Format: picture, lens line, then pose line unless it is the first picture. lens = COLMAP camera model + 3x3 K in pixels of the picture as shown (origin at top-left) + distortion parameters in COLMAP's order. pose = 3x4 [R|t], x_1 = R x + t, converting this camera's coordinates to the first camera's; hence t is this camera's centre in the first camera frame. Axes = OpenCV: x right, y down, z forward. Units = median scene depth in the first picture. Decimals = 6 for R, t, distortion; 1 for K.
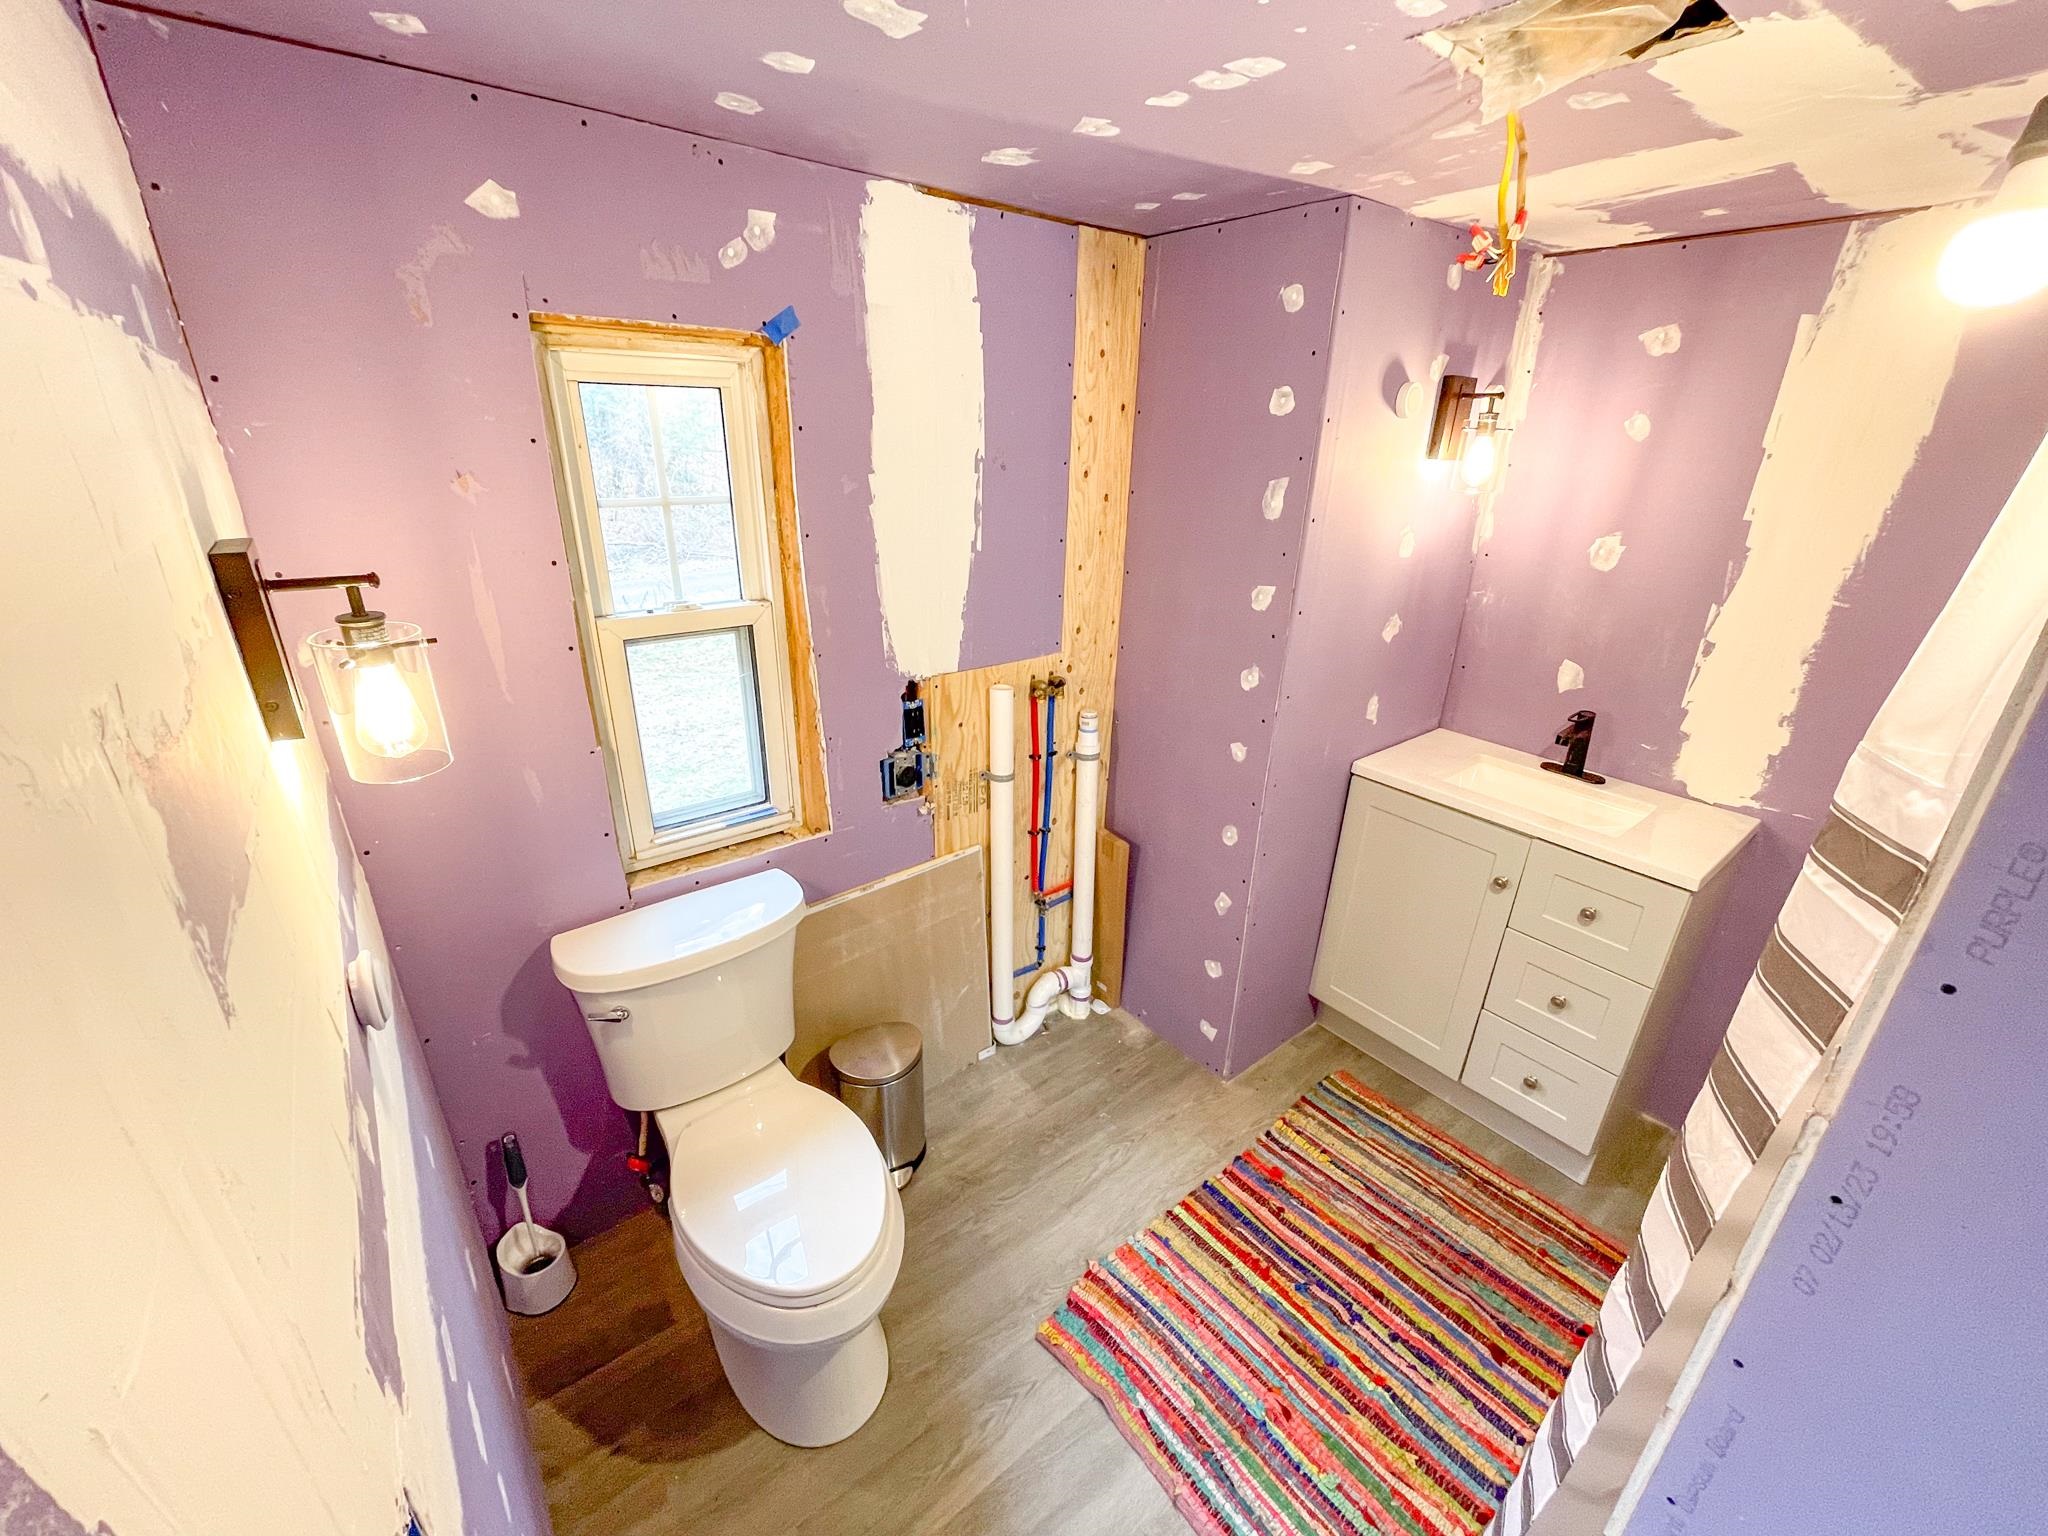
lens RADIAL K [[839.8, 0, 1024.0], [0, 839.8, 768.0], [0, 0, 1]] dist [0.001668, 0.000383]
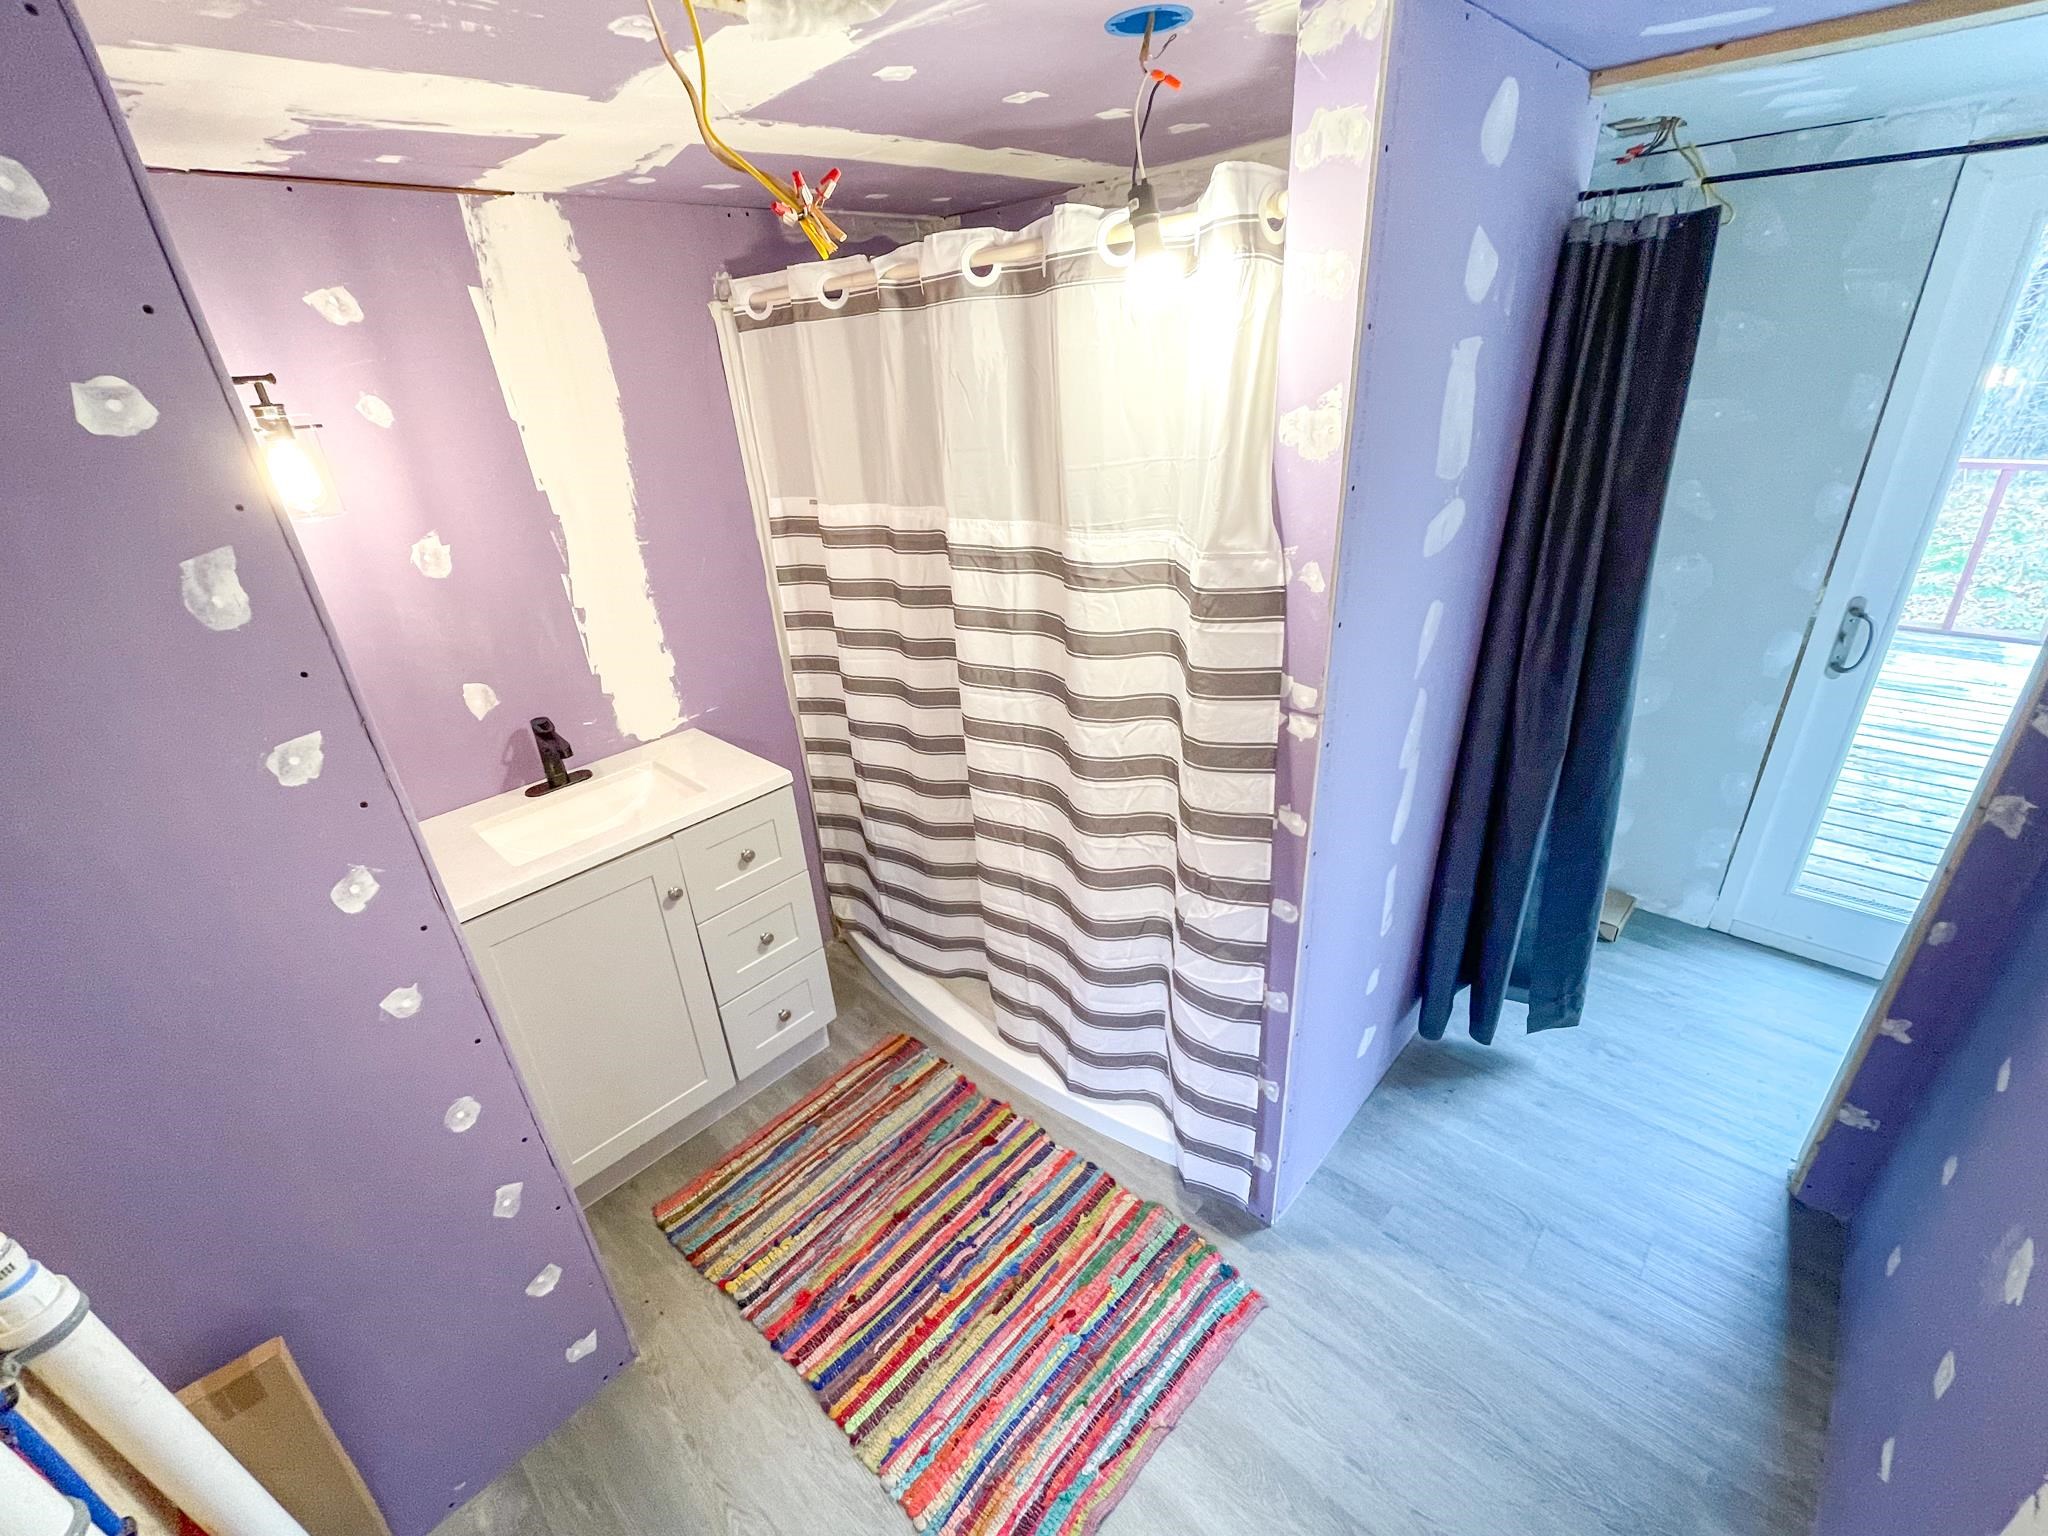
lens RADIAL K [[869.6, 0, 1024.0], [0, 869.6, 768.0], [0, 0, 1]] dist [-0.003126, 0.000383]
pose [[-0.151325, -0.438140, 0.886078, -0.310169], [0.423200, 0.781376, 0.458642, -0.273777], [-0.893310, 0.444393, 0.067179, 0.573172]]
